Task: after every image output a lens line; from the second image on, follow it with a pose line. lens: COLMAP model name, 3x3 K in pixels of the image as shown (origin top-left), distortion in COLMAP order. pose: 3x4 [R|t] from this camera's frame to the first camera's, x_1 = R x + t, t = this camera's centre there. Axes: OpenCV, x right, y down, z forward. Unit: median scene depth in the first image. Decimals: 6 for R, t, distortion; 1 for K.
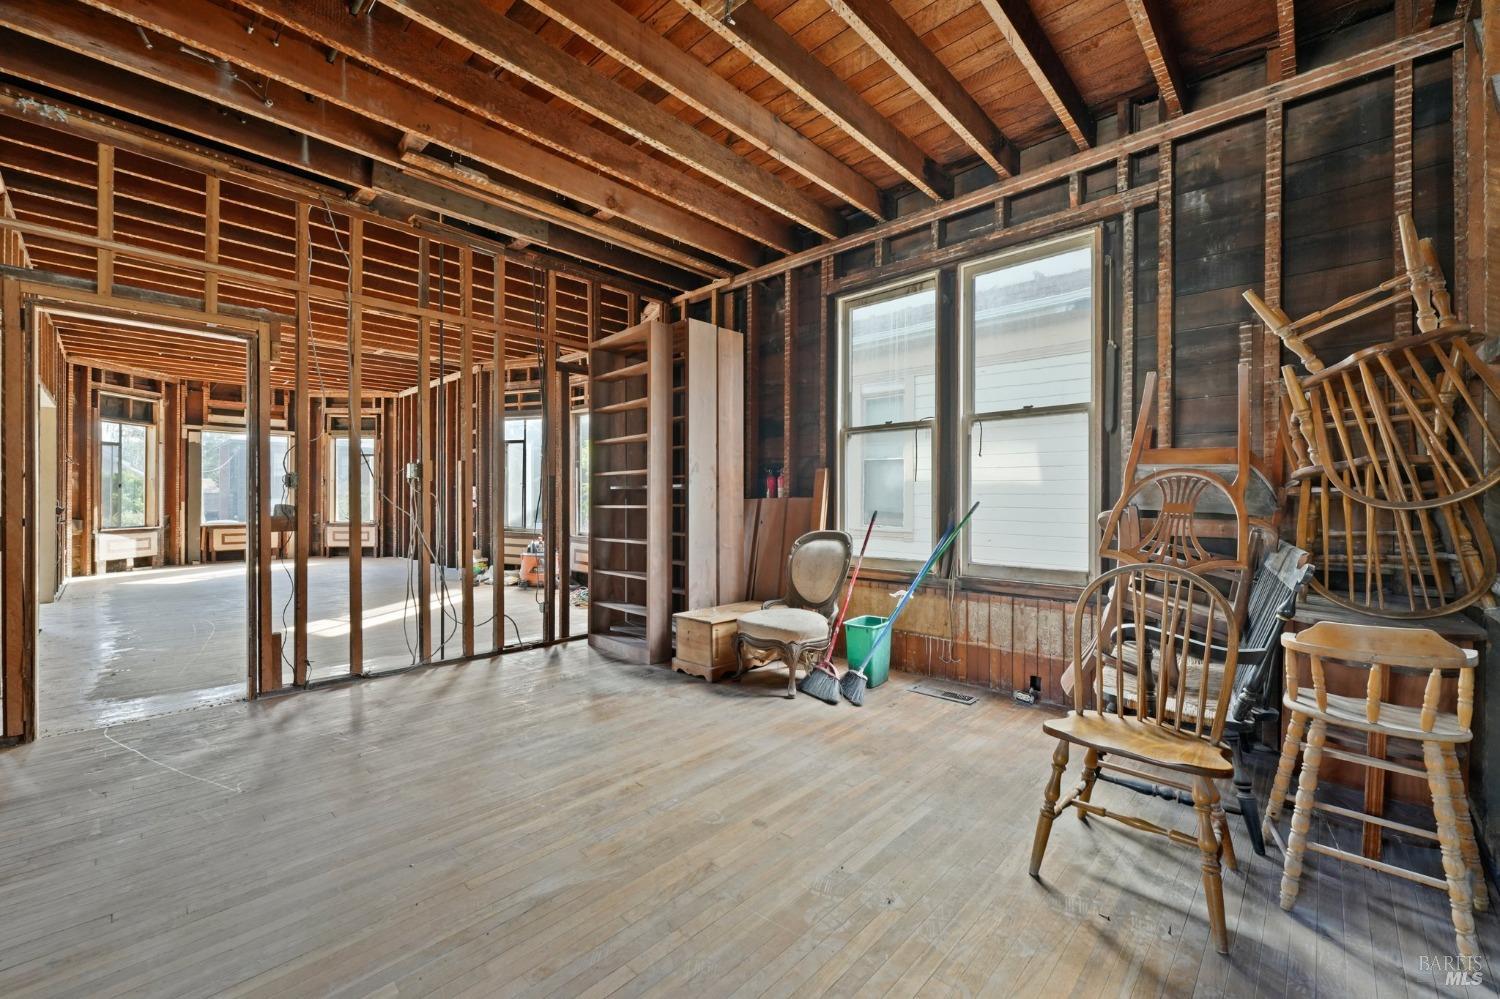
lens RADIAL K [[603.5, 0, 748.5], [0, 603.5, 501.3], [0, 0, 1]] dist [-0.011383, -0.000590]
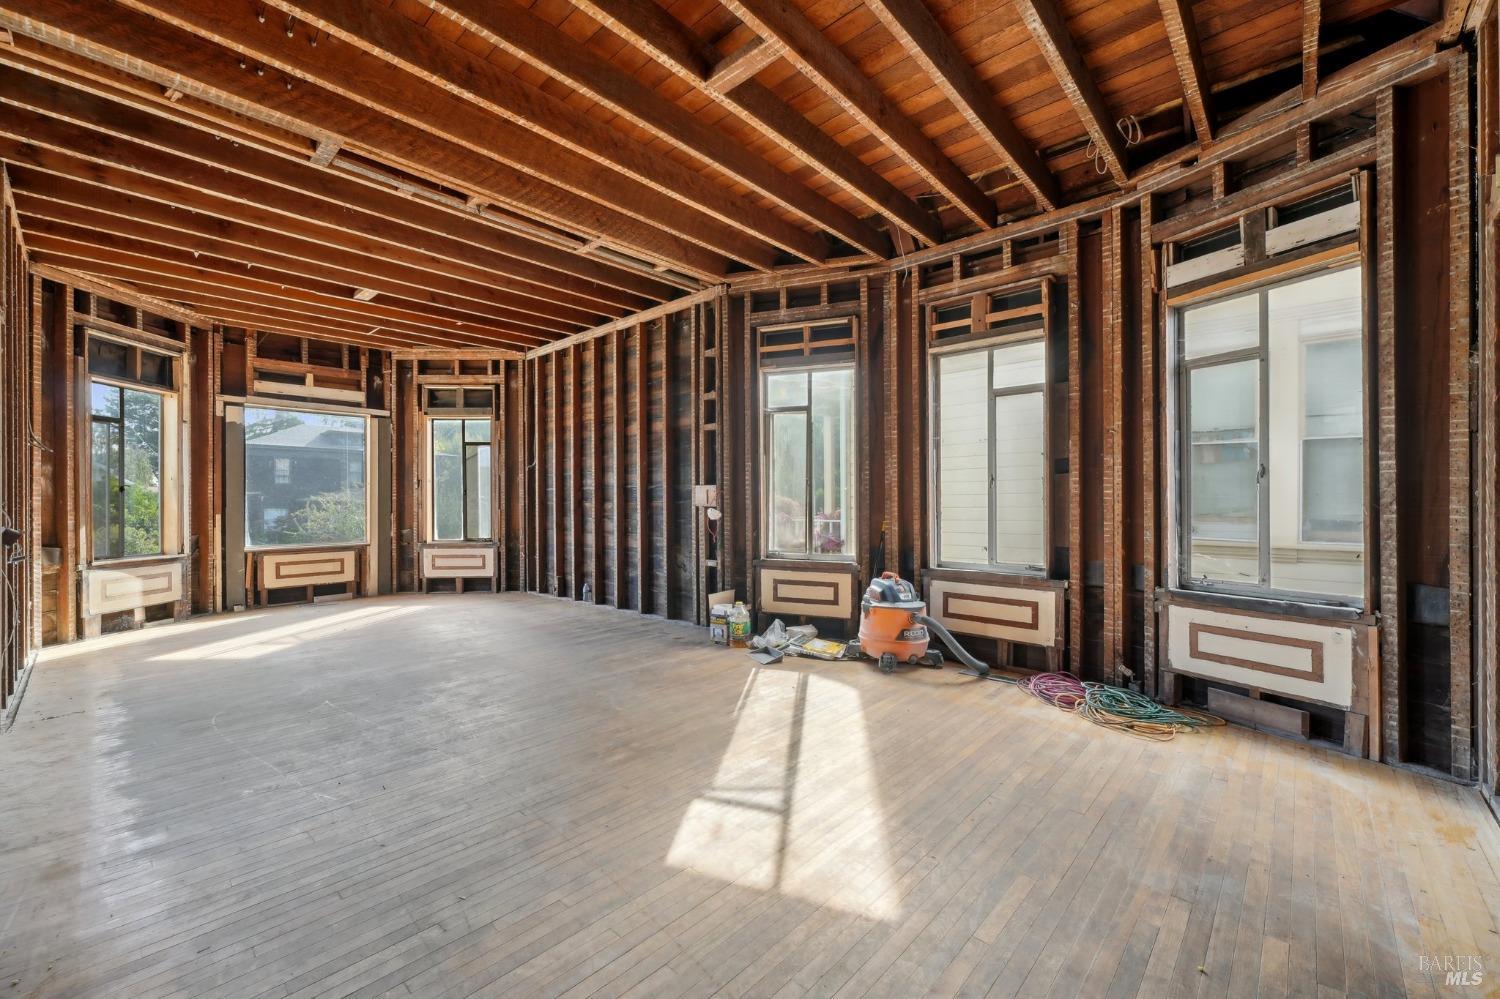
lens RADIAL K [[603.5, 0, 740.2], [0, 603.5, 508.5], [0, 0, 1]] dist [-0.011383, -0.000590]
pose [[0.999942, -0.008736, 0.006341, -0.407251], [0.008728, 0.999961, 0.001230, -0.001511], [-0.006351, -0.001175, 0.999979, 0.368619]]
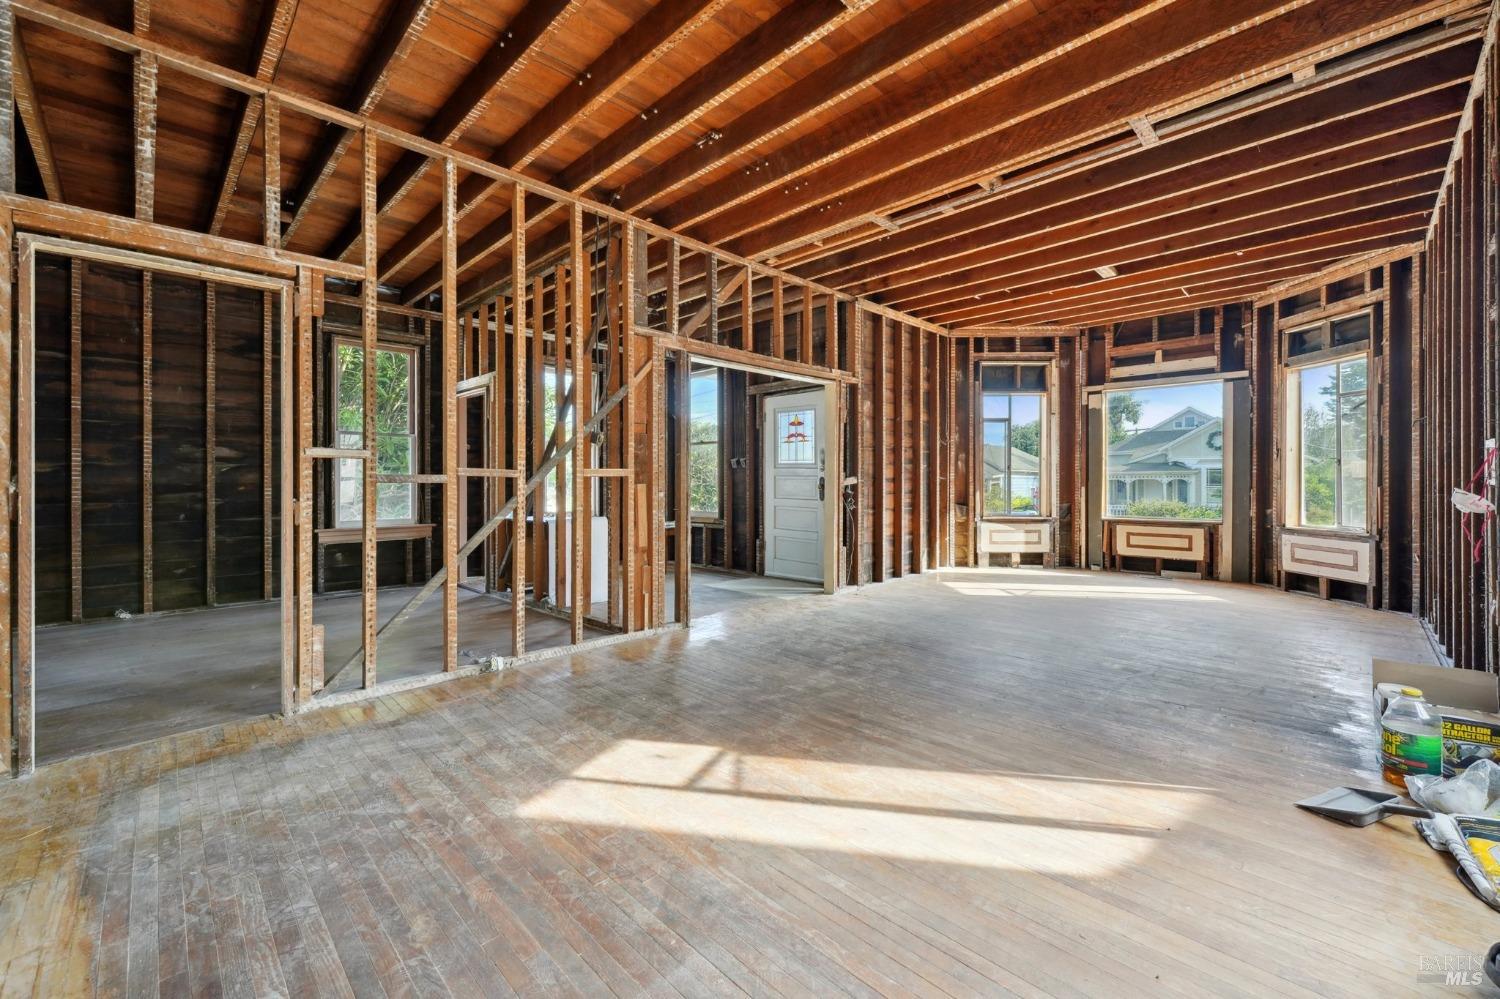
lens RADIAL K [[603.5, 0, 752.1], [0, 603.5, 477.1], [0, 0, 1]] dist [-0.011383, -0.000590]
pose [[-0.034973, -0.009796, -0.999340, -0.162105], [-0.006815, 0.999931, -0.009564, -0.001400], [0.999365, 0.006476, -0.035038, 0.628431]]
